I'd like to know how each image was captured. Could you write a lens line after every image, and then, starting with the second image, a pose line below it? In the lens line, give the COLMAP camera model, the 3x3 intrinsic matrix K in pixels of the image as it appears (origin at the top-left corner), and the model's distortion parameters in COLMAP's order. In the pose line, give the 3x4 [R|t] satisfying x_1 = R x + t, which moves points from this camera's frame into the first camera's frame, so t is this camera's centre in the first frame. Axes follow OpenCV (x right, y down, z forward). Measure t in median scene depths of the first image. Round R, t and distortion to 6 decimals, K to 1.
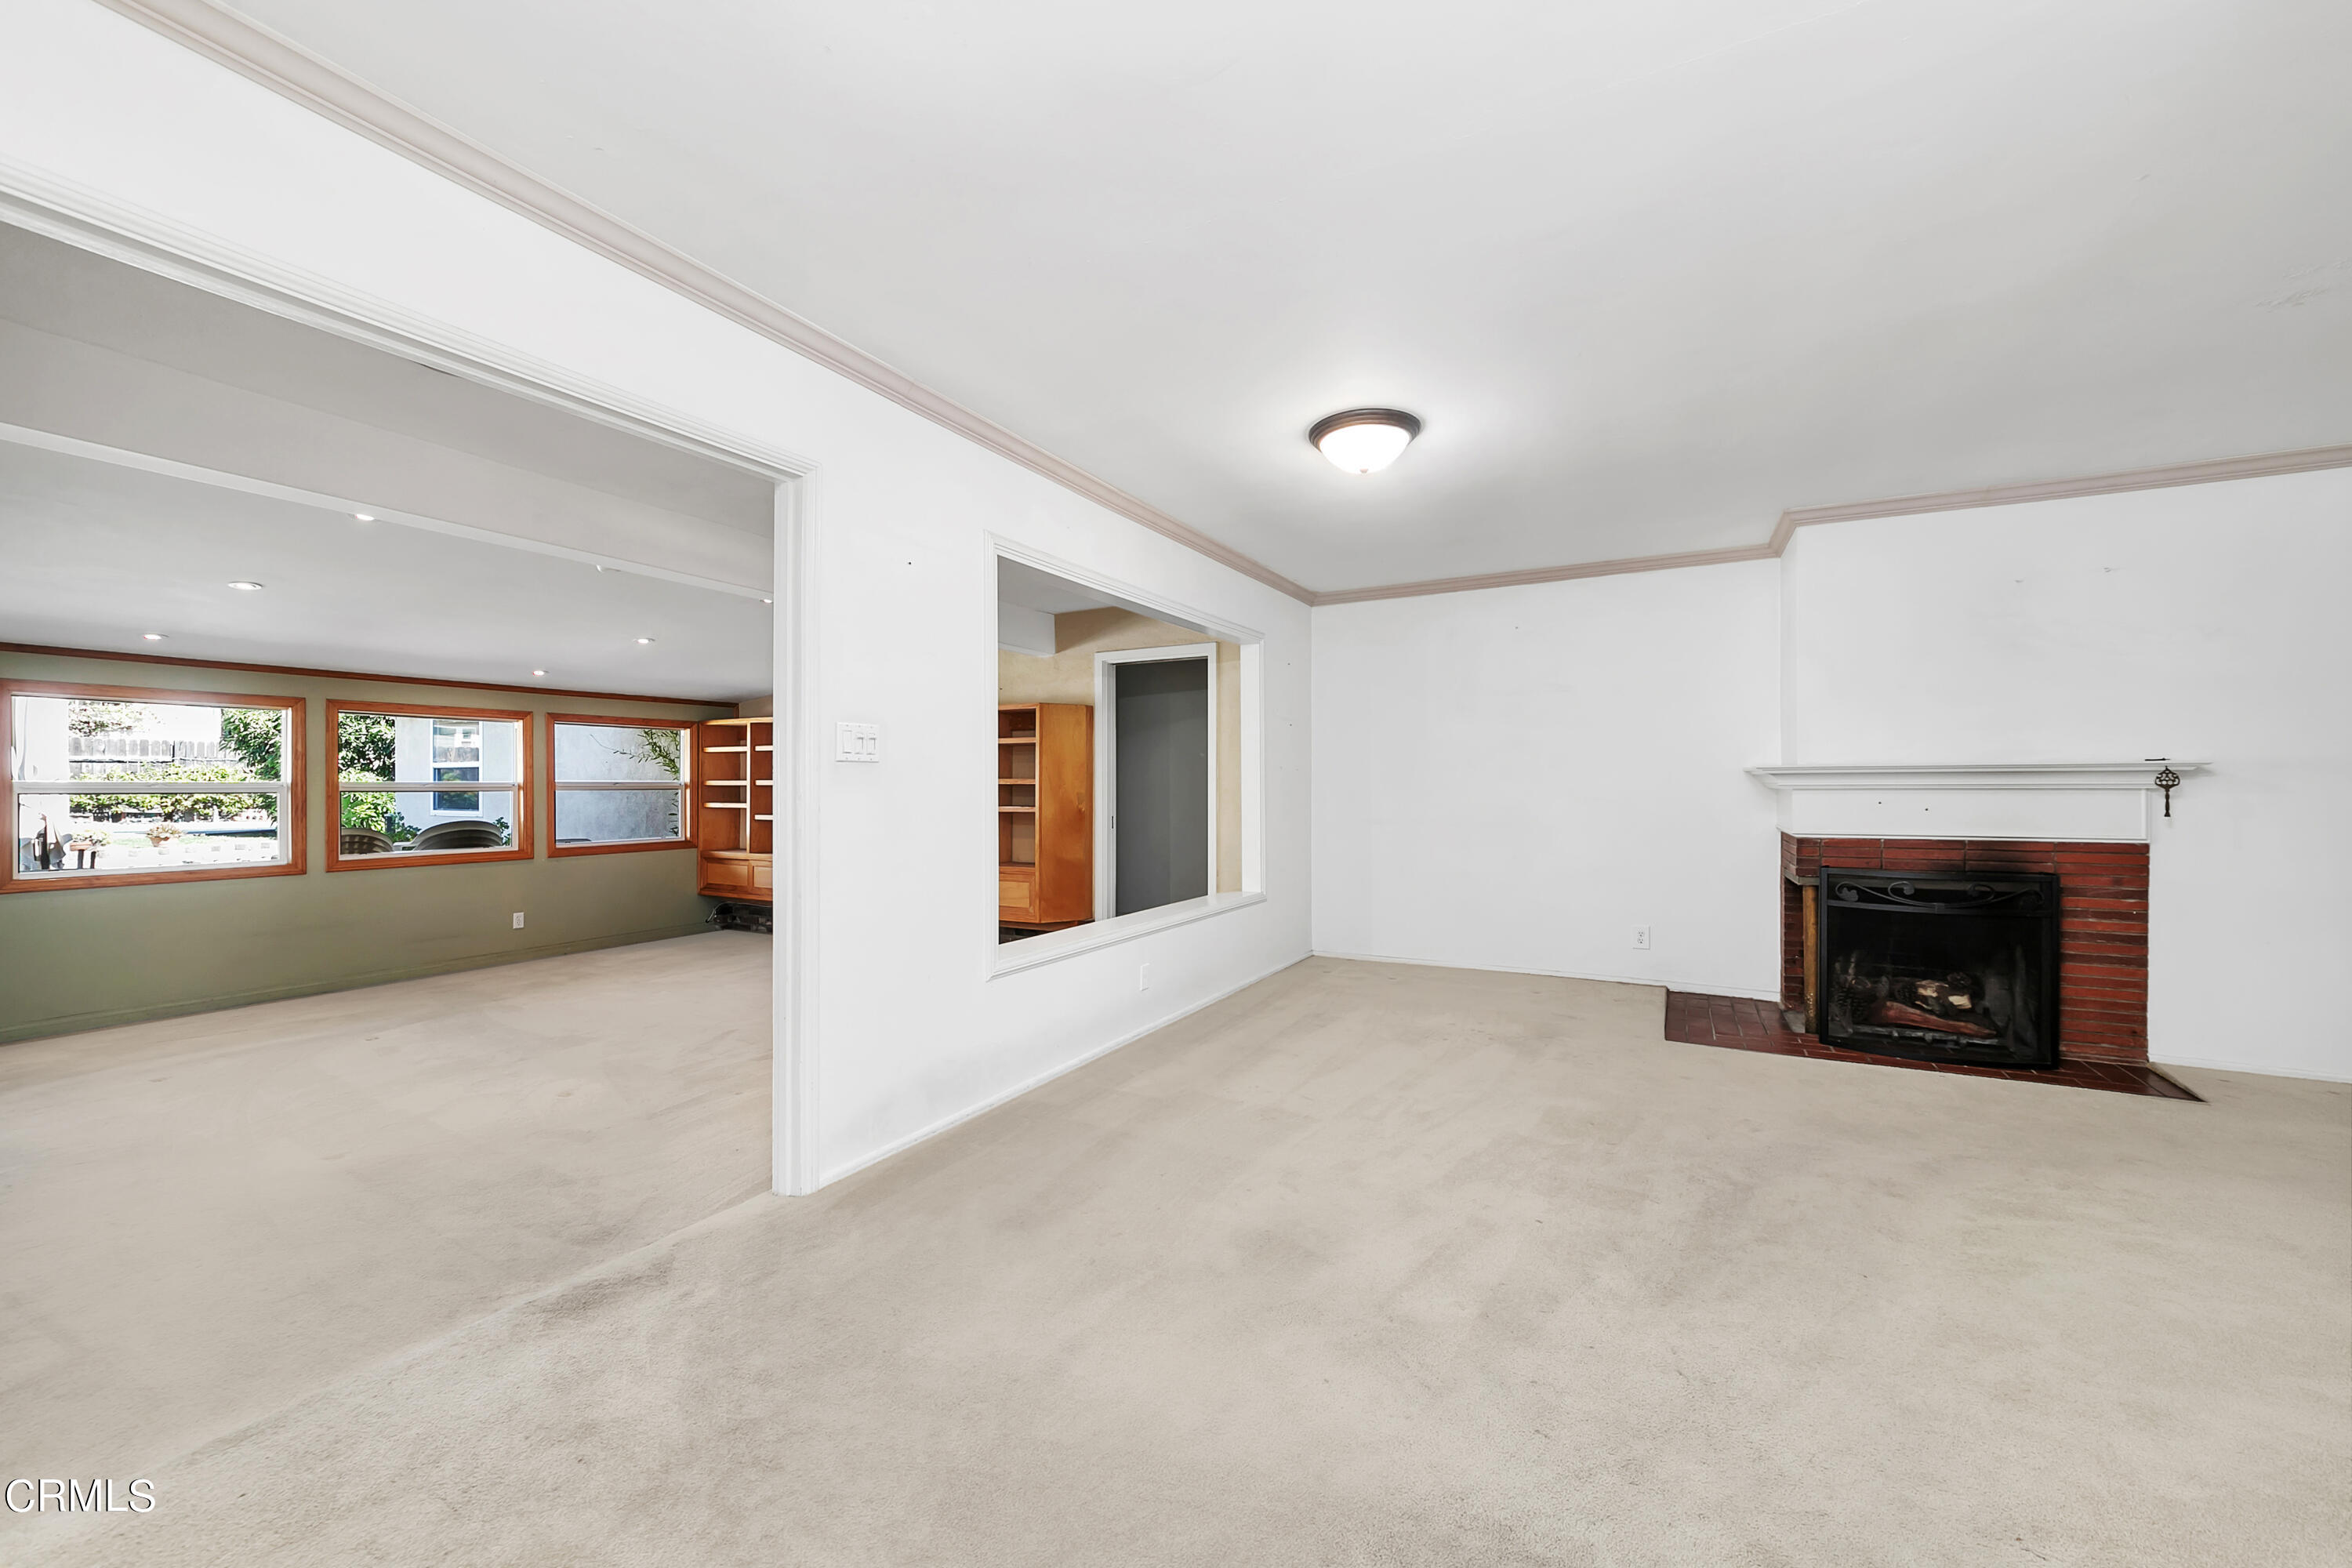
lens RADIAL K [[943.3, 0, 1178.1], [0, 943.3, 788.4], [0, 0, 1]] dist [-0.008131, 0.001503]
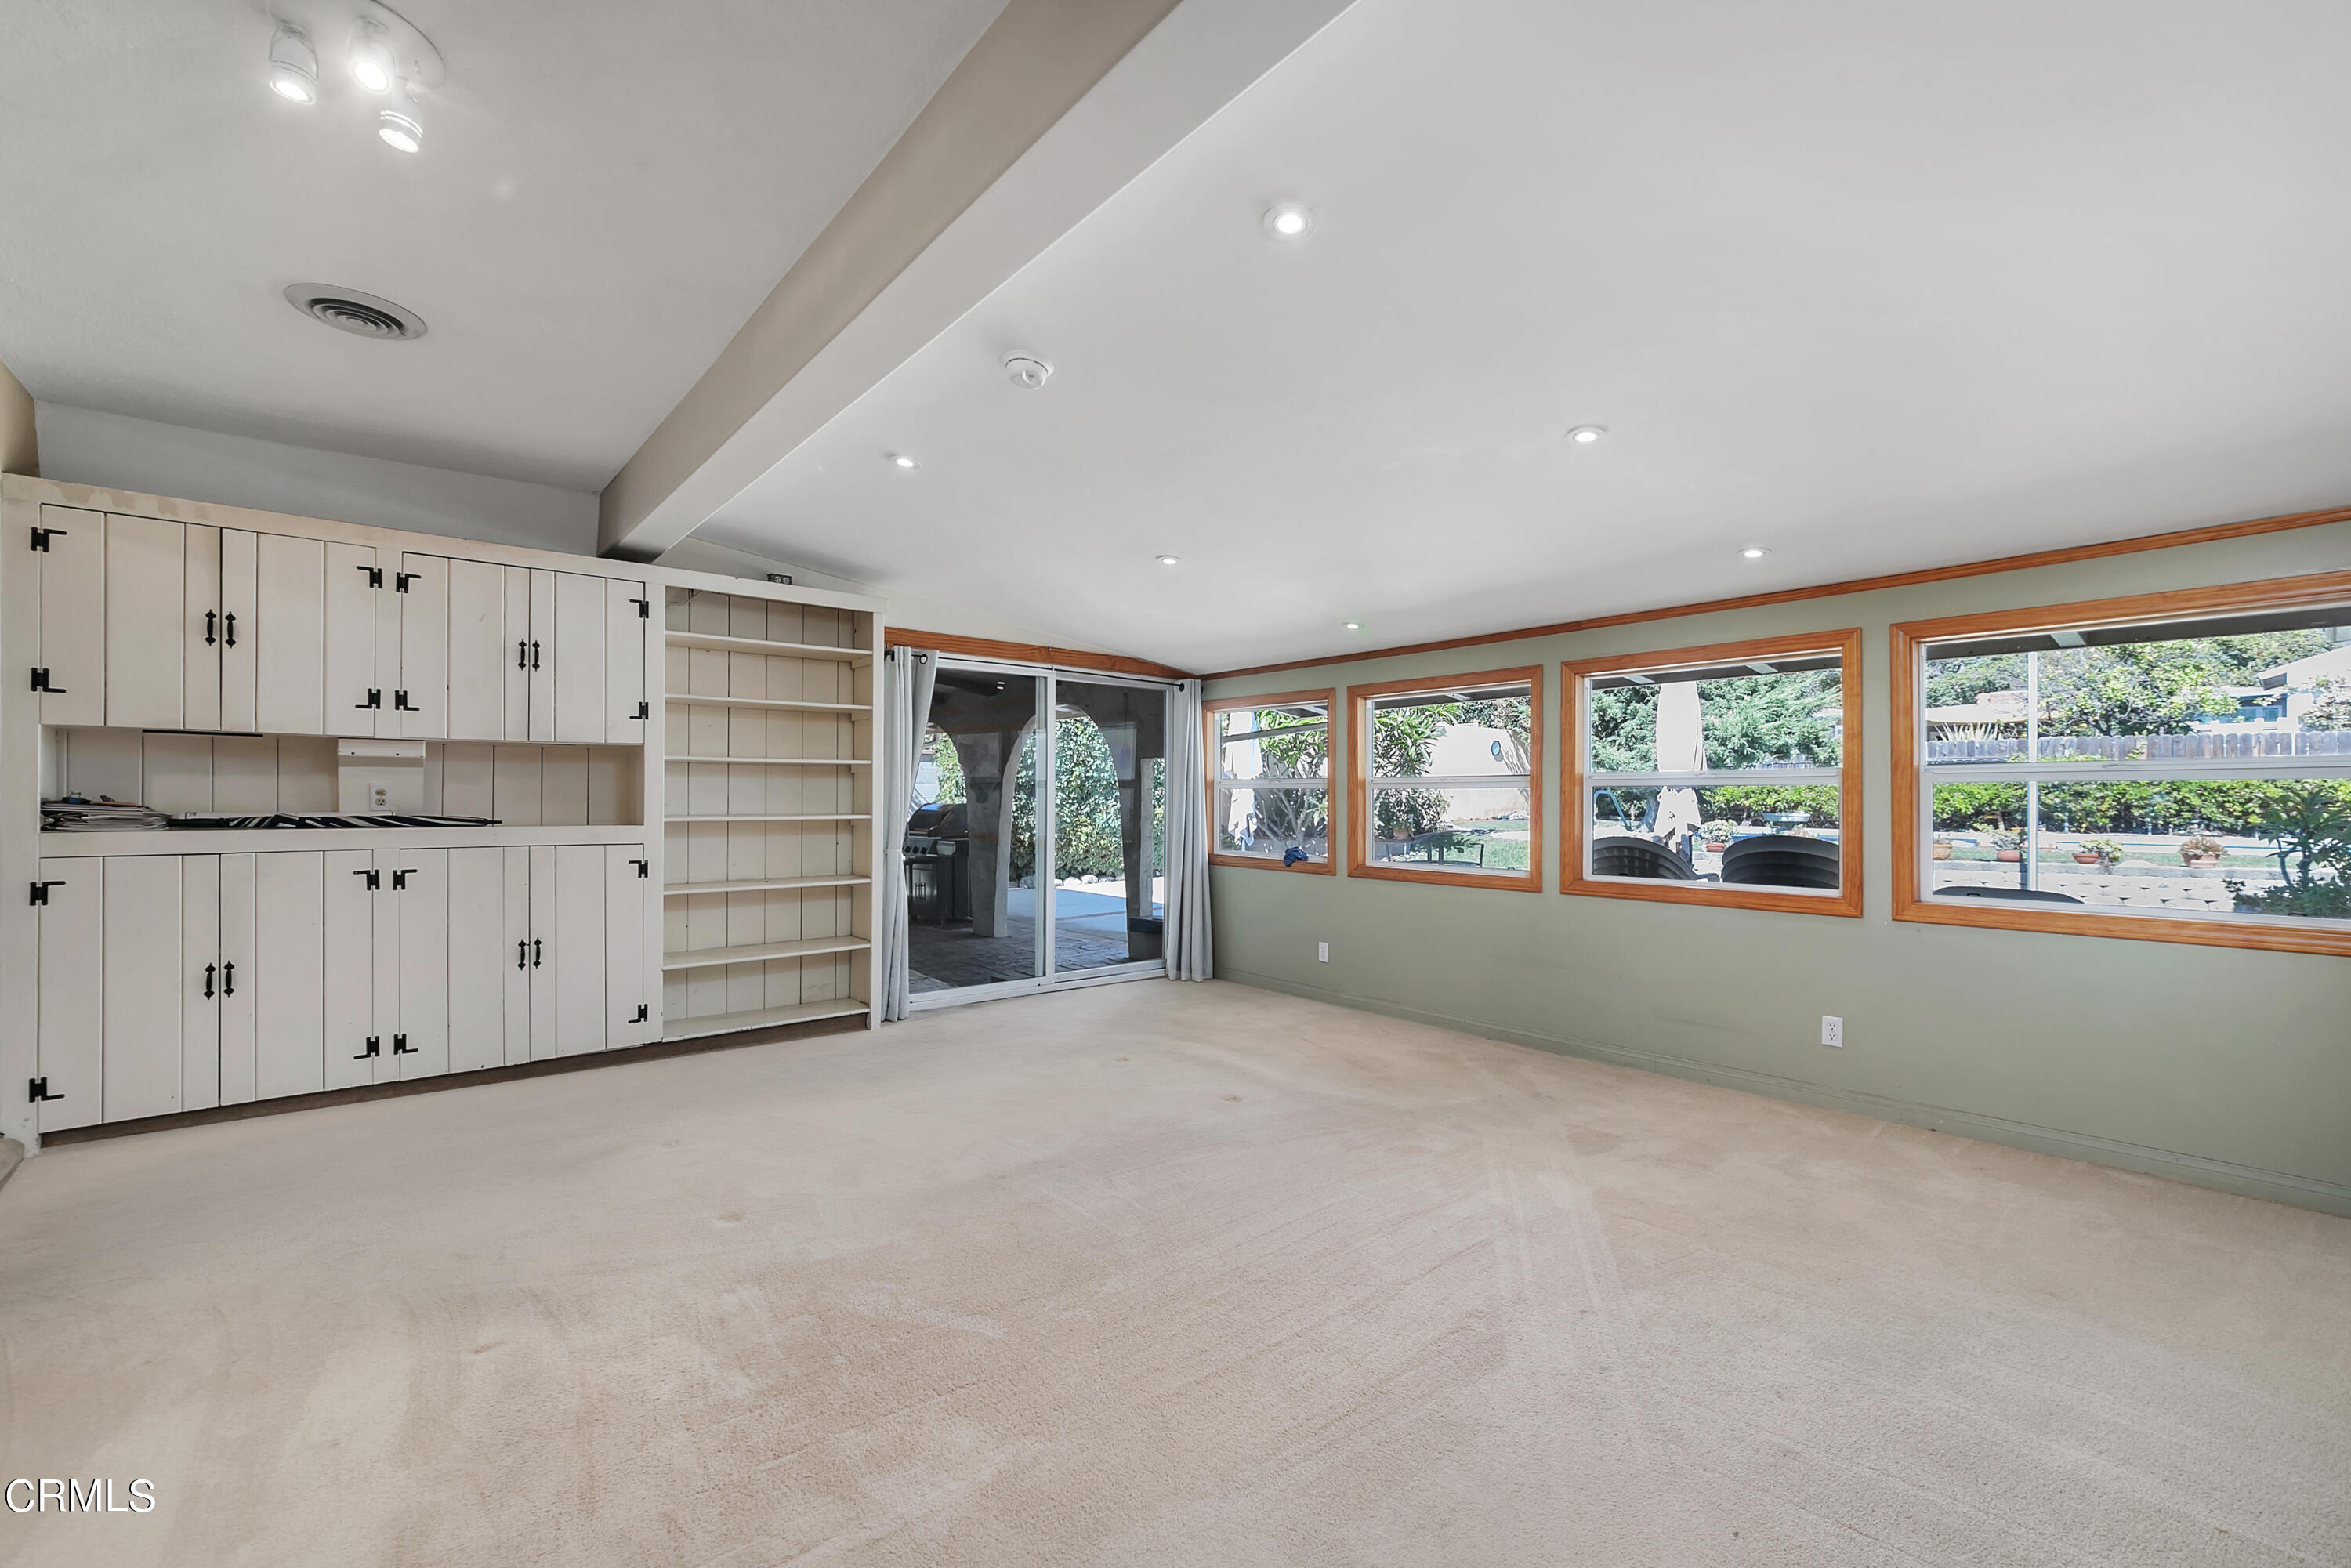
lens RADIAL K [[983.2, 0, 1175.5], [0, 983.2, 787.8], [0, 0, 1]] dist [-0.003419, -0.000160]
pose [[-0.375028, -0.008772, -0.926972, -0.058885], [-0.003251, 0.999962, -0.008148, 0.011056], [0.927008, -0.000042, -0.375042, 0.873574]]
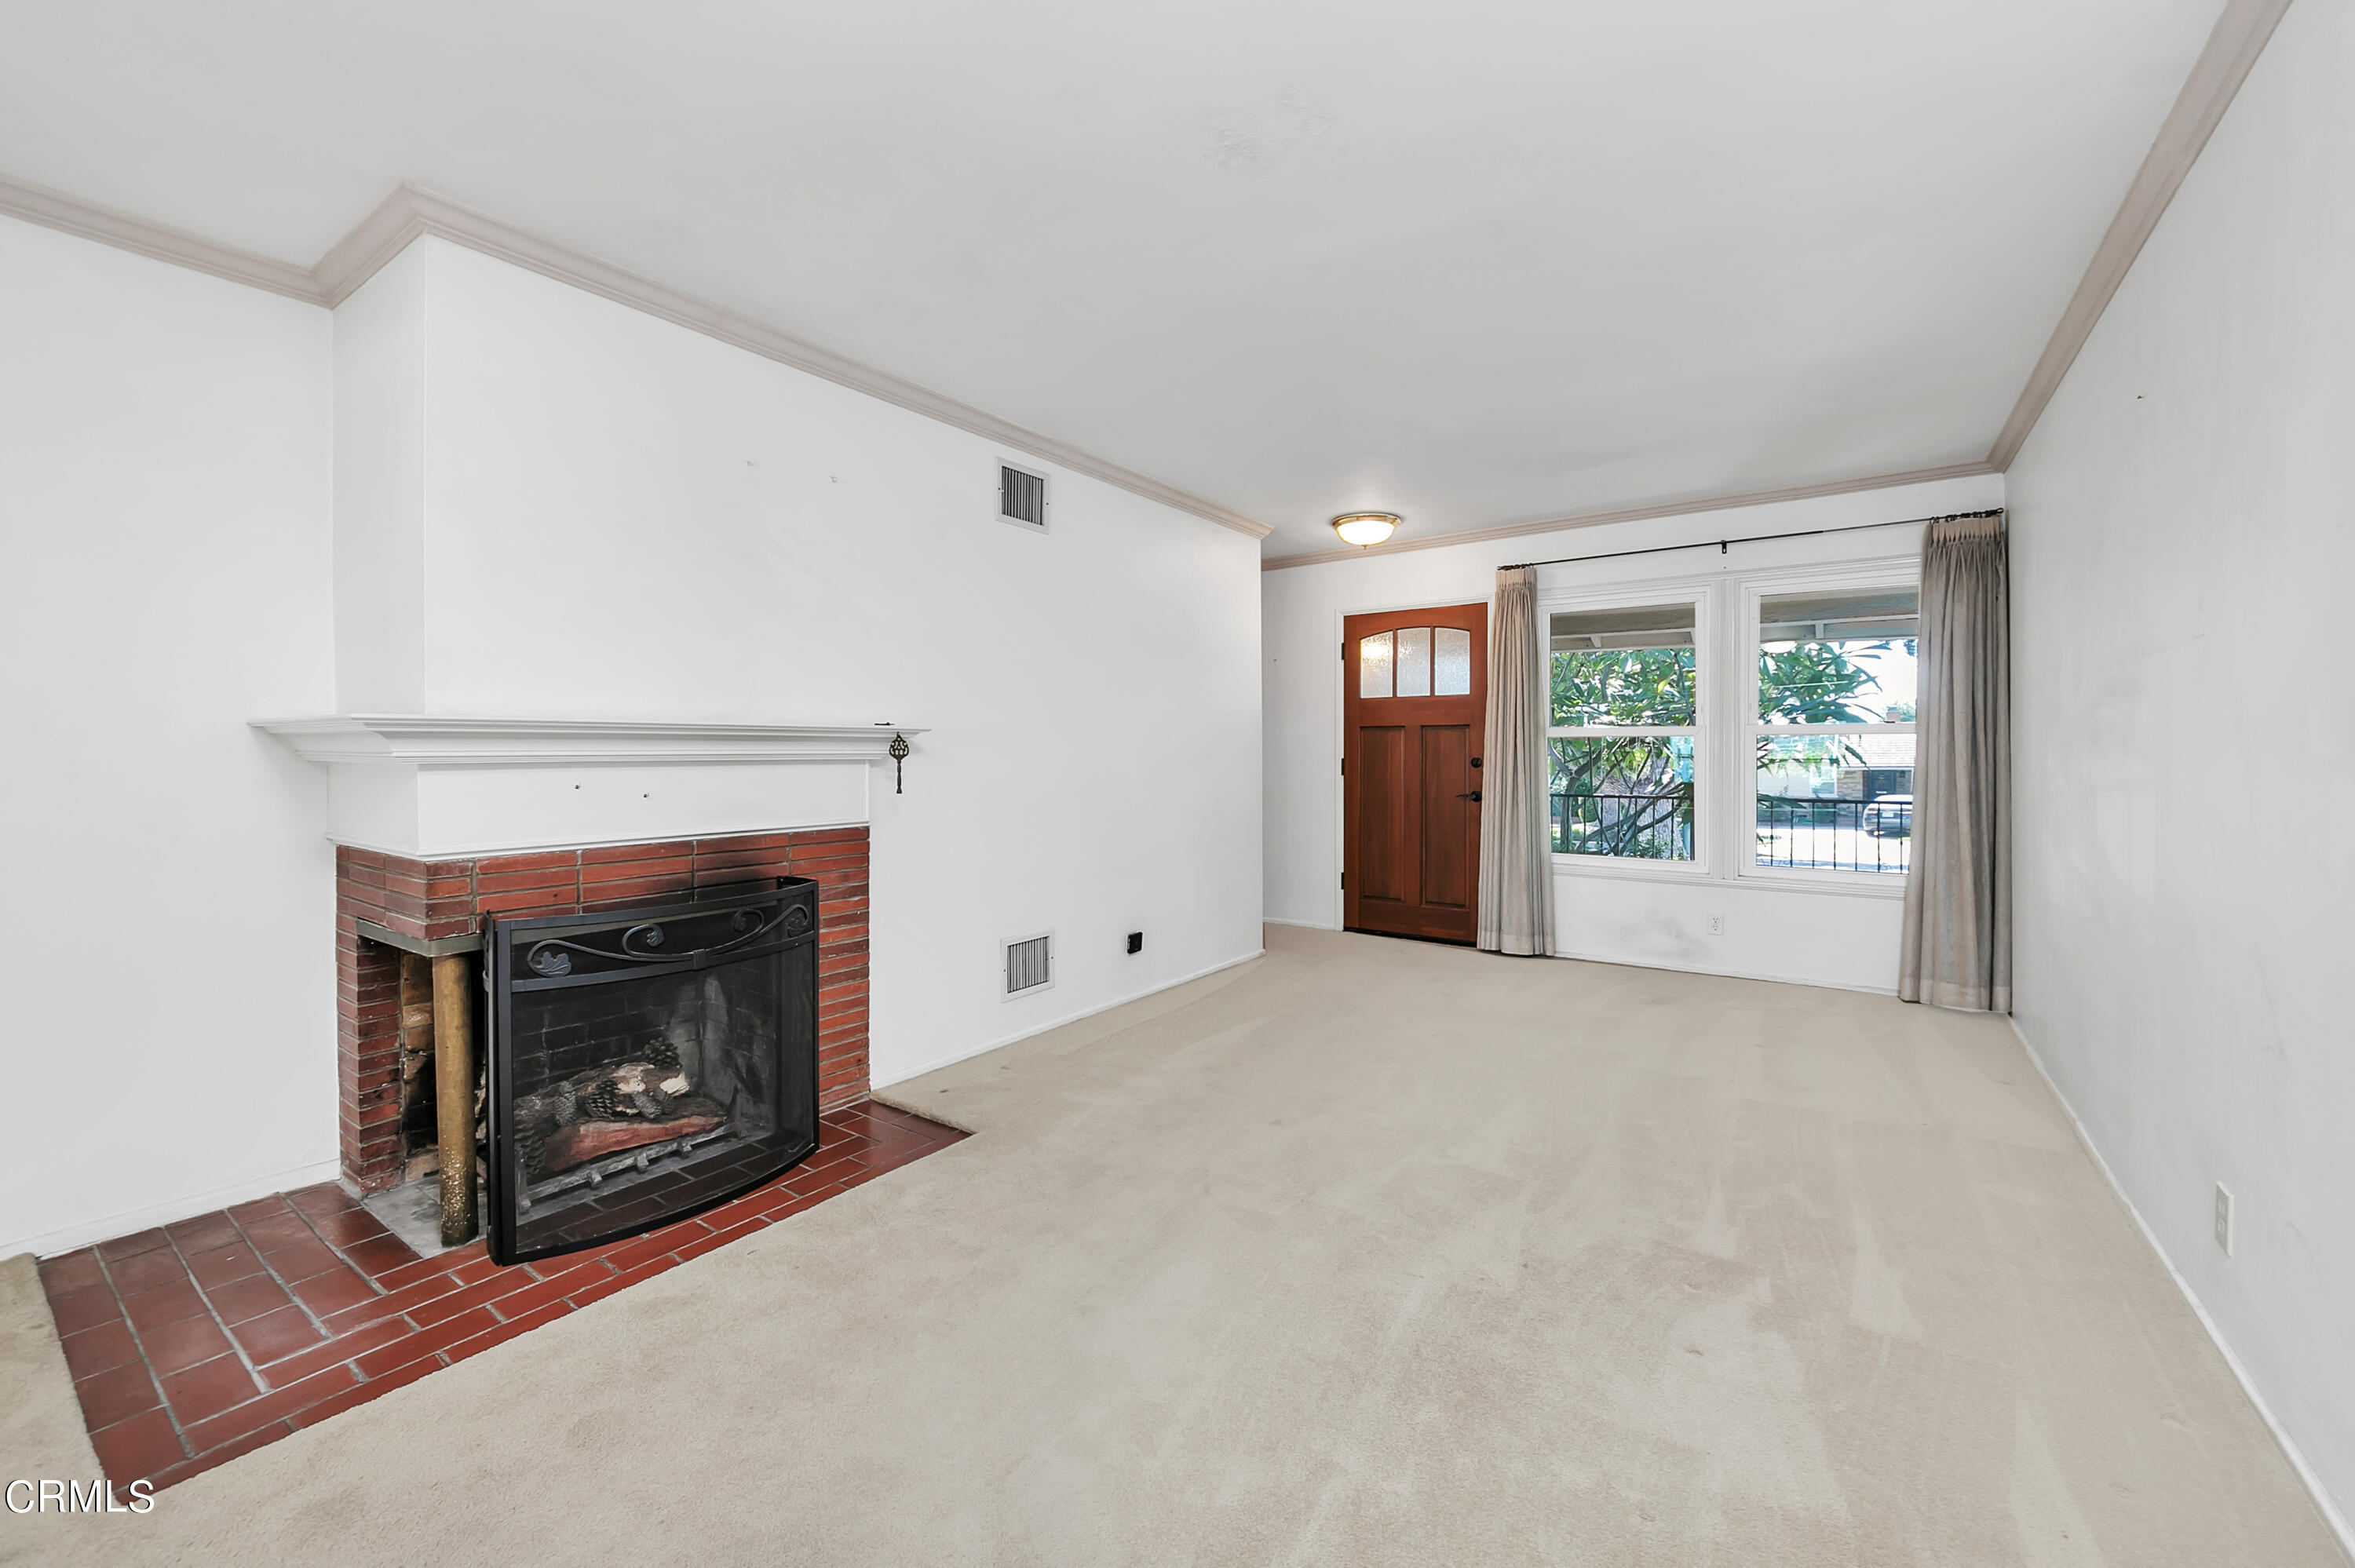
lens RADIAL K [[944.3, 0, 1181.9], [0, 944.3, 759.2], [0, 0, 1]] dist [-0.008131, 0.001503]
pose [[0.133876, -0.006709, 0.990975, 0.139682], [0.003315, 0.999975, 0.006322, -0.002385], [-0.990993, 0.002439, 0.133895, 0.339532]]
